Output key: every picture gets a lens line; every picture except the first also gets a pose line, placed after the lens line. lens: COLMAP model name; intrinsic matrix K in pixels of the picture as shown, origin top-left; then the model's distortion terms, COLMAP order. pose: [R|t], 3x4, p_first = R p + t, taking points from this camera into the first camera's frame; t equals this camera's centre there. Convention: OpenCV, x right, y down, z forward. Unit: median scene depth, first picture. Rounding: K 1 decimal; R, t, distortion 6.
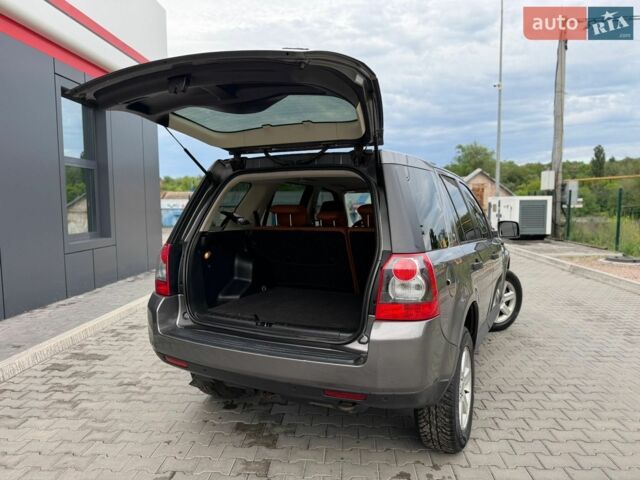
lens RADIAL K [[454.3, 0, 320.0], [0, 454.3, 240.0], [0, 0, 1]] dist [0.034276, -0.054698]
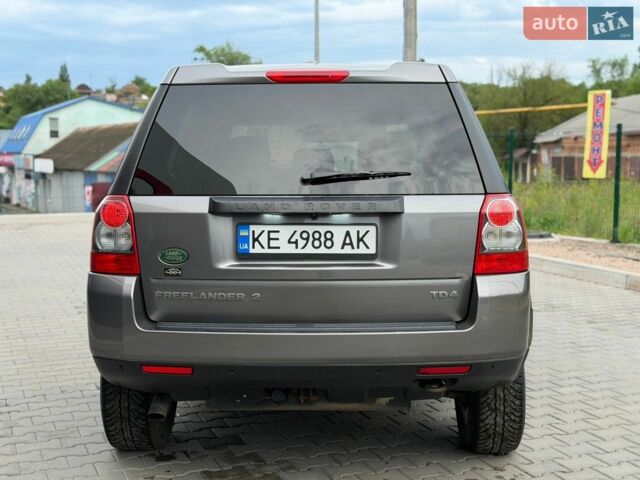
lens RADIAL K [[895.1, 0, 320.0], [0, 895.1, 240.0], [0, 0, 1]] dist [0.105714, -0.011522]
pose [[0.906209, -0.037586, 0.421156, -0.475452], [0.032700, 0.999288, 0.018821, 0.043324], [-0.421564, -0.003284, 0.906793, -0.205929]]
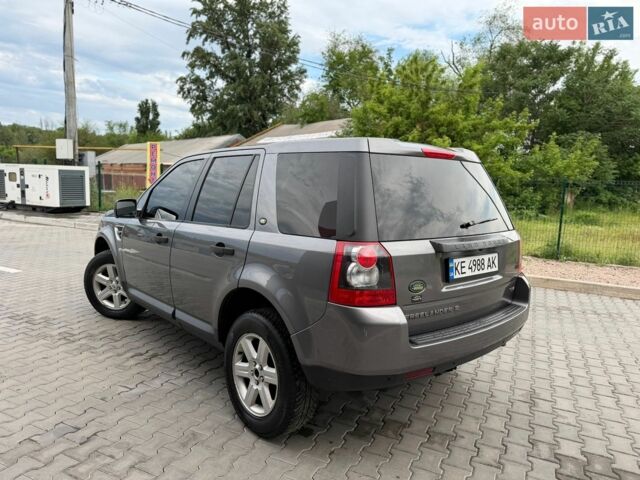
lens RADIAL K [[454.3, 0, 320.0], [0, 454.3, 240.0], [0, 0, 1]] dist [0.034276, -0.054698]
pose [[0.378176, -0.102252, 0.920069, -0.843617], [0.035827, 0.994753, 0.095826, -0.057815], [-0.925040, -0.003276, 0.379855, 0.606267]]
